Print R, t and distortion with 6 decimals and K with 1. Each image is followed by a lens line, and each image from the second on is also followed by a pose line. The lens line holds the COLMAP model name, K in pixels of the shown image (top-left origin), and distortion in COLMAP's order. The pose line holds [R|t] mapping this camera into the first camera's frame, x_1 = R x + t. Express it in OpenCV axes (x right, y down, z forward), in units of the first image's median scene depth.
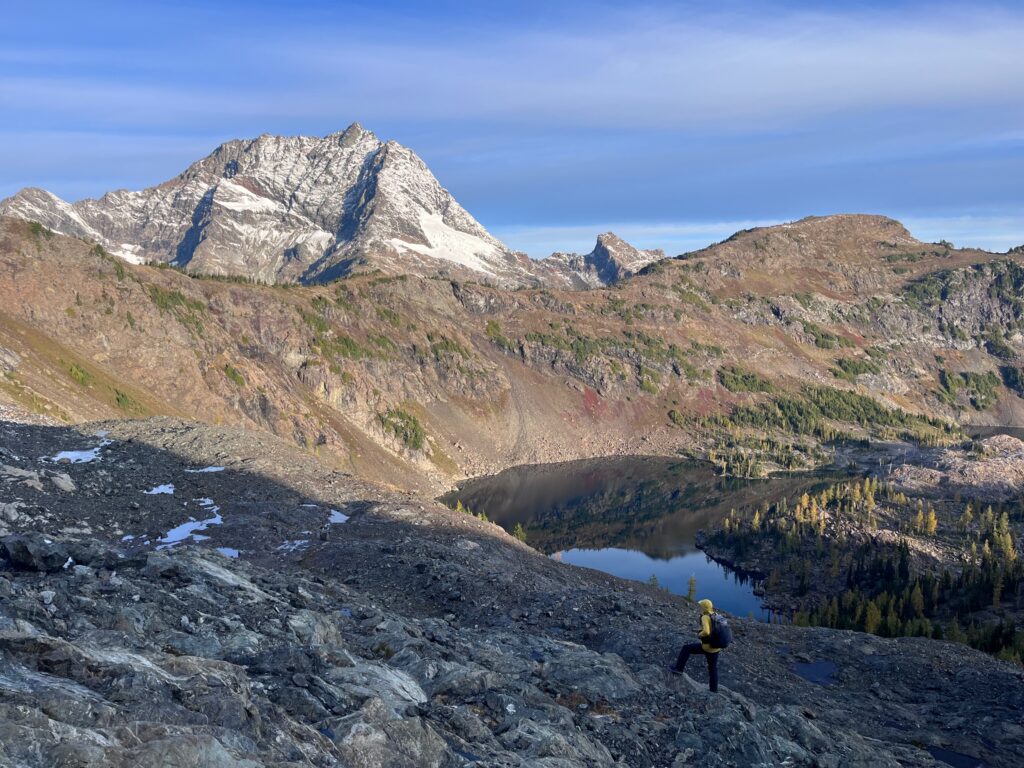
lens RADIAL K [[777.1, 0, 513.5], [0, 777.1, 381.2], [0, 0, 1]] dist [0.054177, -0.039294]
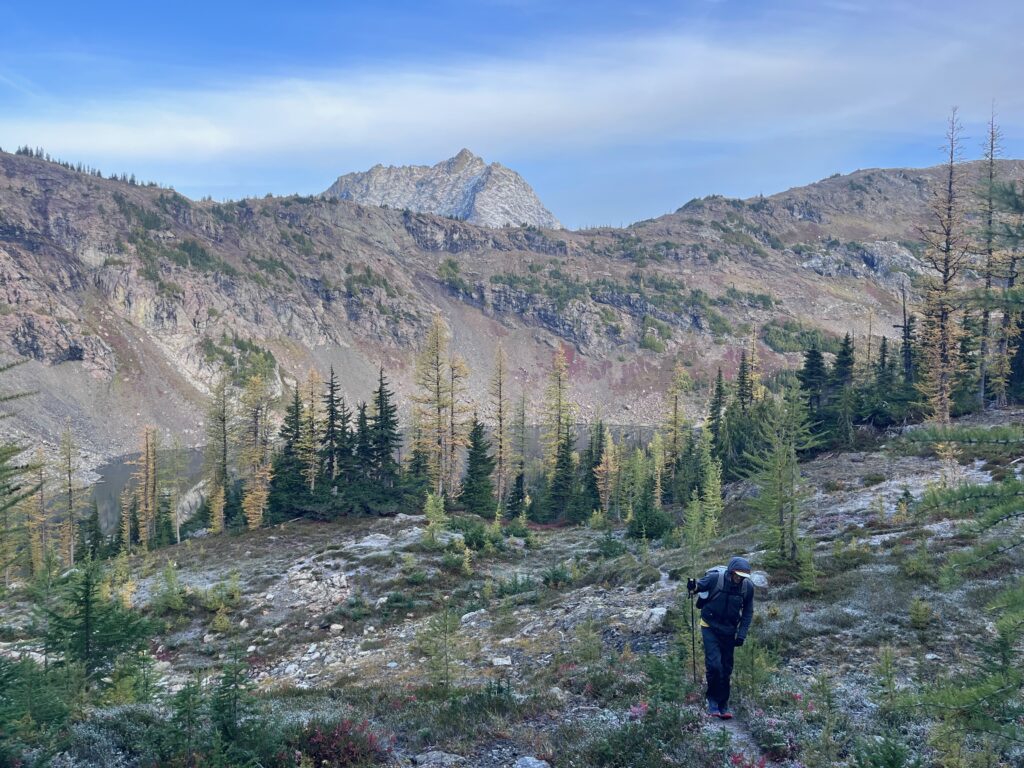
lens RADIAL K [[777.1, 0, 506.7], [0, 777.1, 381.8], [0, 0, 1]] dist [0.054177, -0.039294]
pose [[0.978432, 0.019200, -0.205673, 0.185763], [-0.035032, 0.996671, -0.073614, 0.095682], [0.203575, 0.079232, 0.975848, 0.285139]]
